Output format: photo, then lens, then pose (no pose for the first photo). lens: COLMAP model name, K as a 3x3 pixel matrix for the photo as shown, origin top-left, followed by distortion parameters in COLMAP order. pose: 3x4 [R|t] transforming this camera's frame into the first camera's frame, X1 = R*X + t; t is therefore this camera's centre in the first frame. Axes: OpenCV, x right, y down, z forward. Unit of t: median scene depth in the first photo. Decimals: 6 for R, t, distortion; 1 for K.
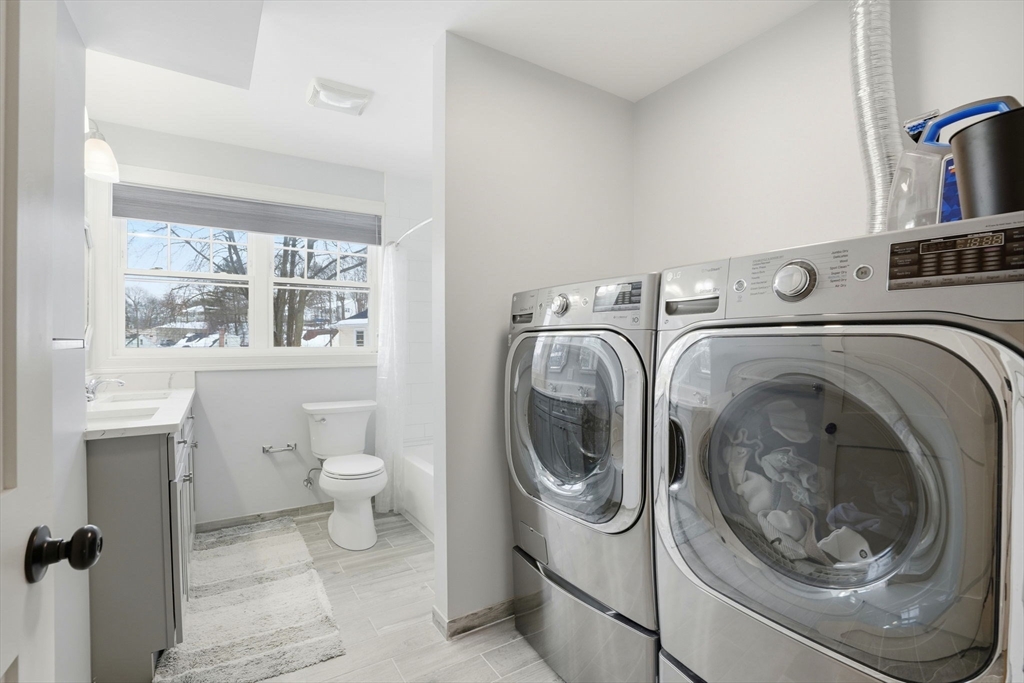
lens RADIAL K [[474.6, 0, 508.4], [0, 474.6, 350.8], [0, 0, 1]] dist [-0.042963, 0.000811]
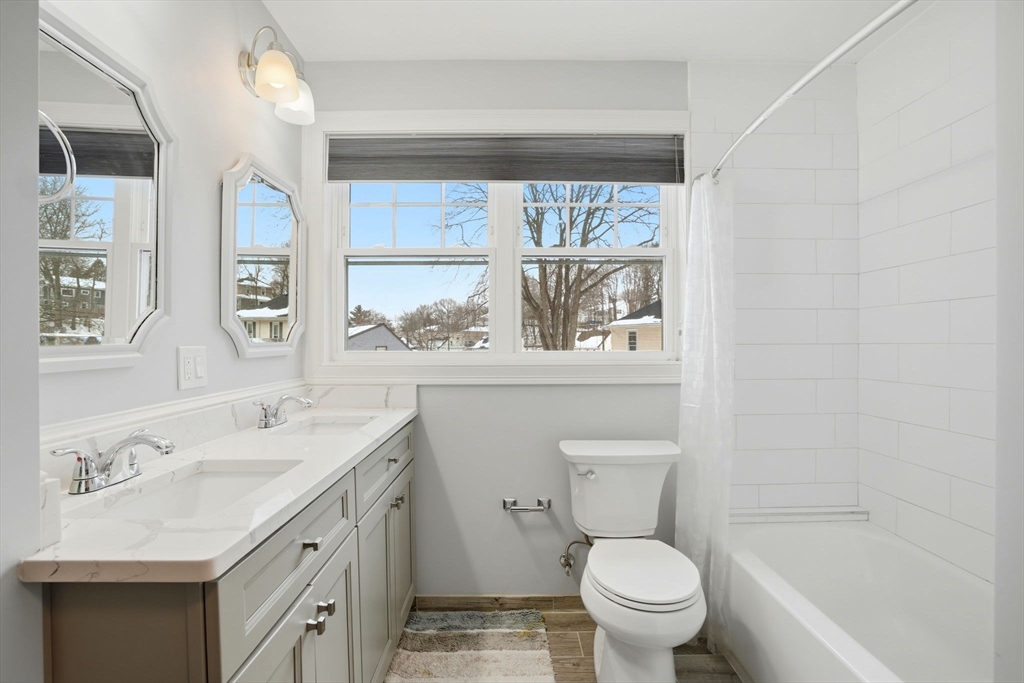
lens RADIAL K [[474.6, 0, 508.4], [0, 474.6, 350.8], [0, 0, 1]] dist [-0.042963, 0.000811]
pose [[0.848735, 0.006882, -0.528773, -0.092490], [-0.008247, 0.999966, -0.000223, -0.004550], [0.528754, 0.004550, 0.848763, 0.243231]]
